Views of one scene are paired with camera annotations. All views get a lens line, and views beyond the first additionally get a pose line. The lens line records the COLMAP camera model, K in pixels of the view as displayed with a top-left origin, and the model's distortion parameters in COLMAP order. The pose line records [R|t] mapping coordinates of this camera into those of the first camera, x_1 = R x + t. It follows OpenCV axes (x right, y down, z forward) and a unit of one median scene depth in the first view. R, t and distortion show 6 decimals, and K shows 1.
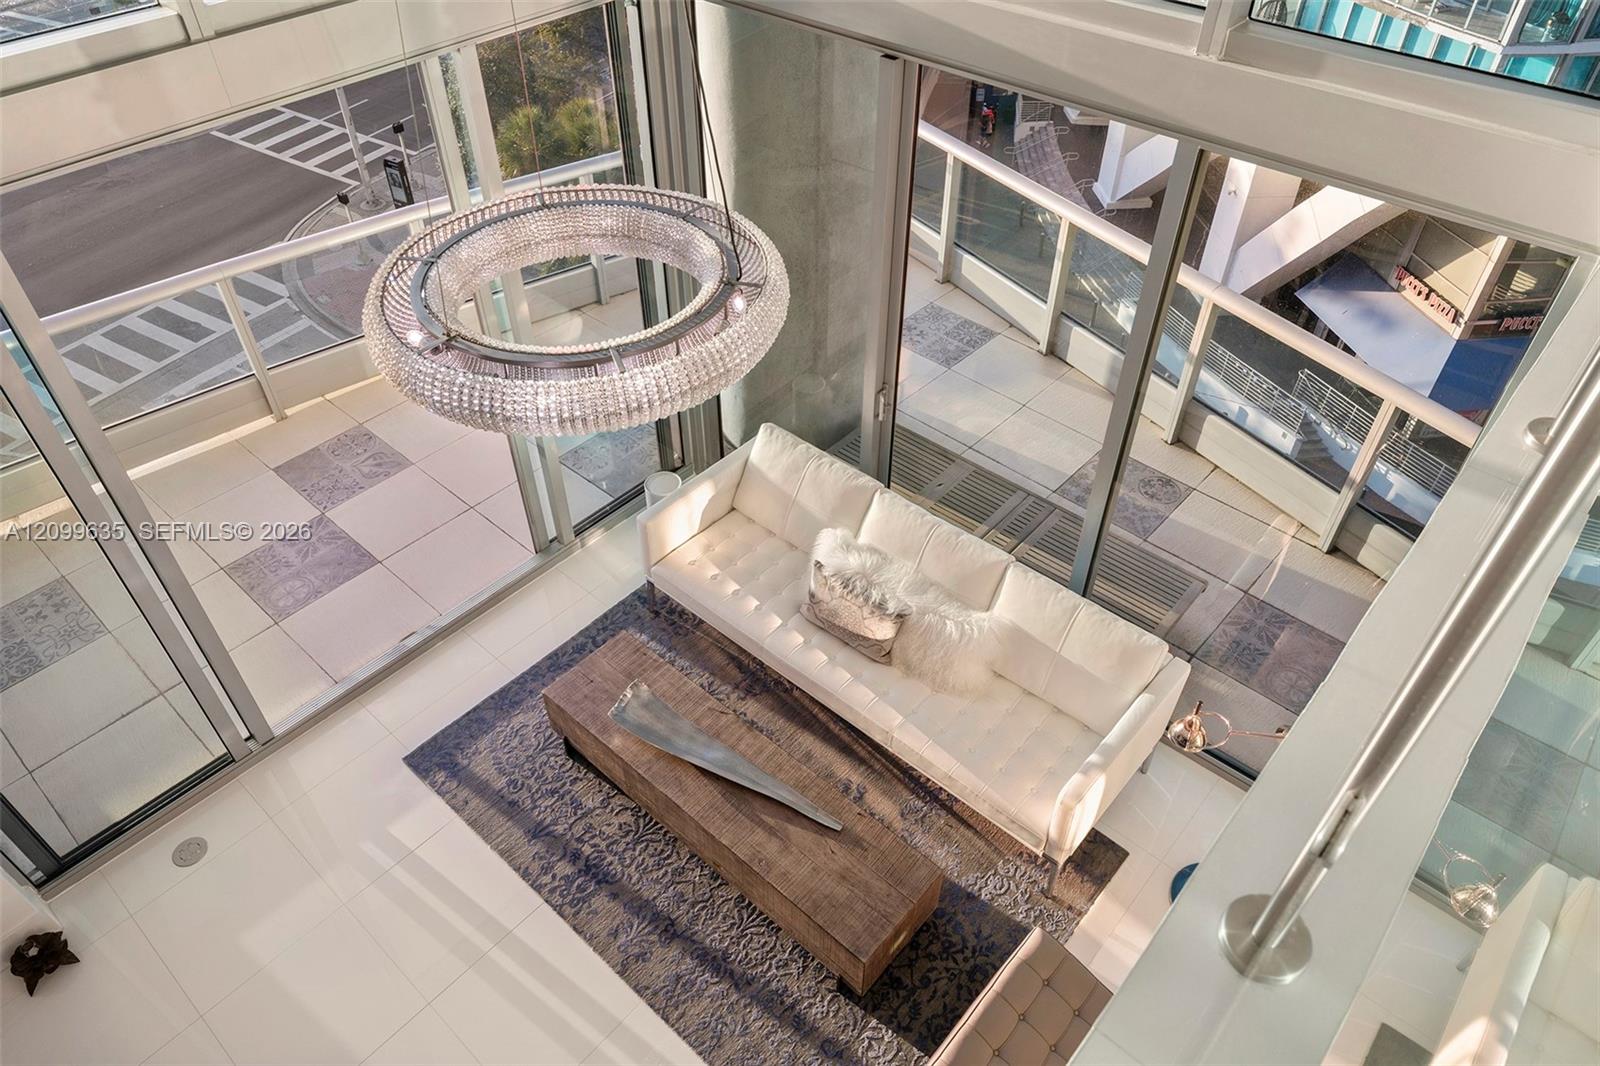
lens RADIAL K [[1087.0, 0, 791.0], [0, 1087.0, 499.0], [0, 0, 1]] dist [-0.009091, -0.003255]
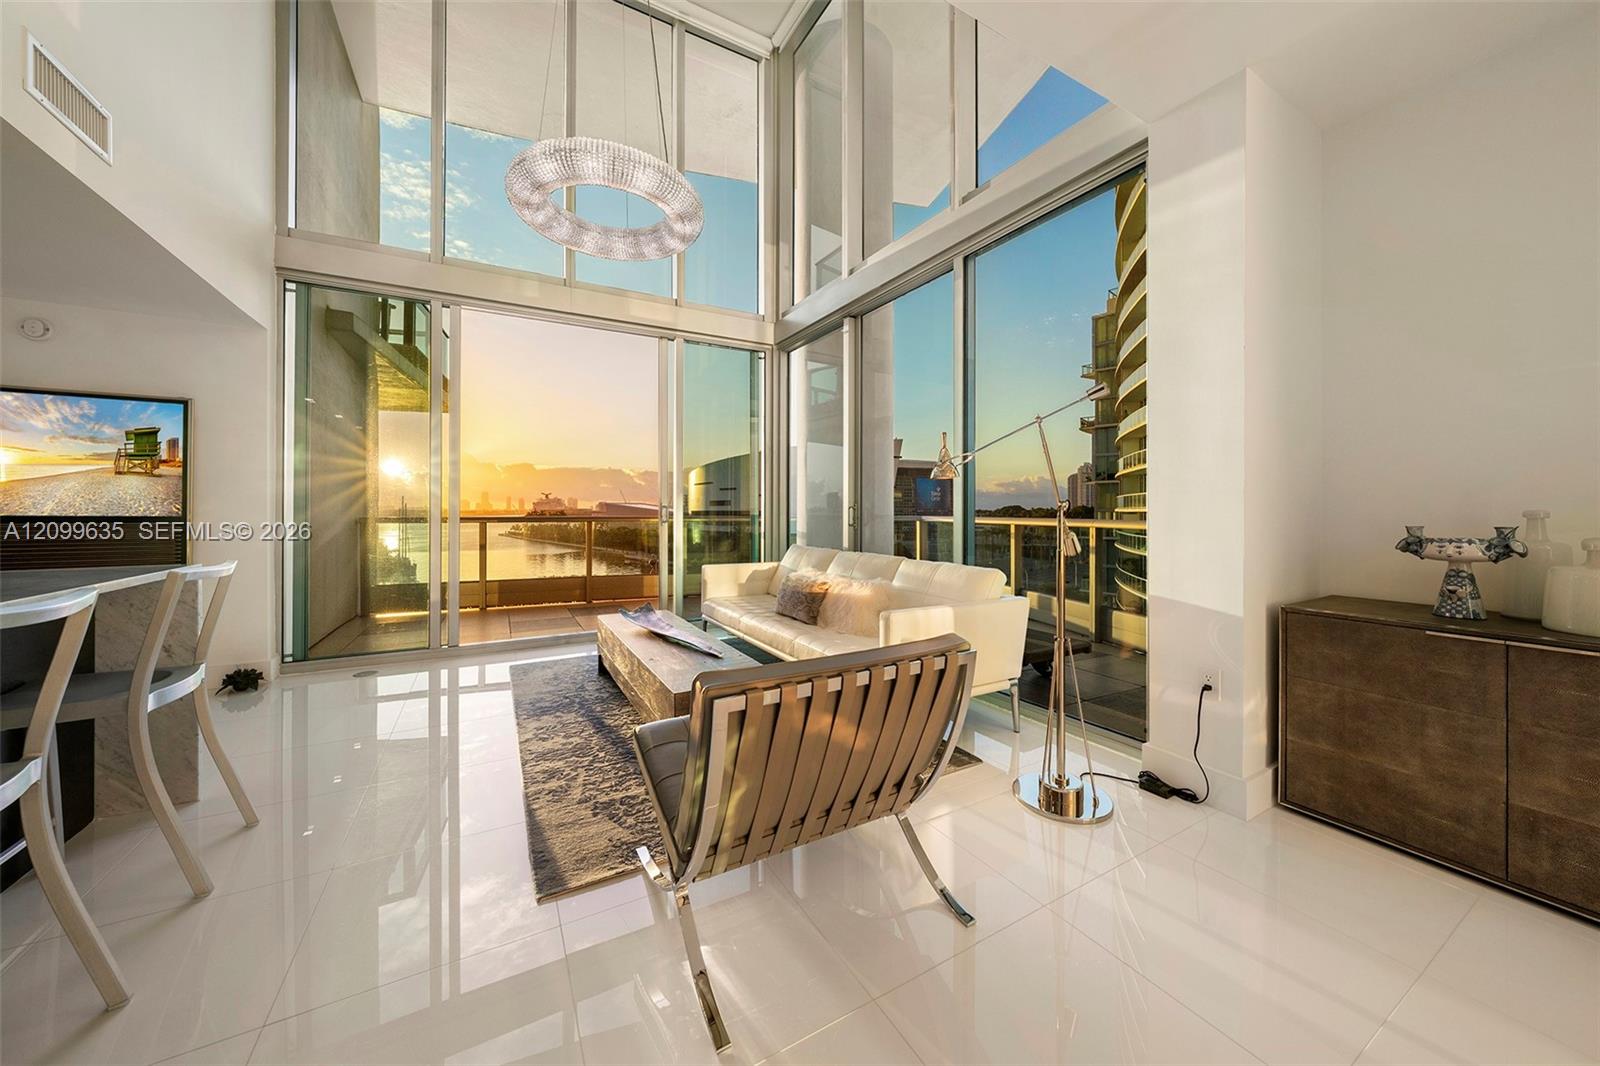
lens RADIAL K [[549.5, 0, 799.1], [0, 549.5, 509.2], [0, 0, 1]] dist [0.009721, -0.005105]
pose [[0.947255, 0.000351, -0.320479, 0.317945], [-0.213792, 0.745658, -0.631100, 0.524992], [0.238746, 0.666329, 0.706404, 0.421943]]
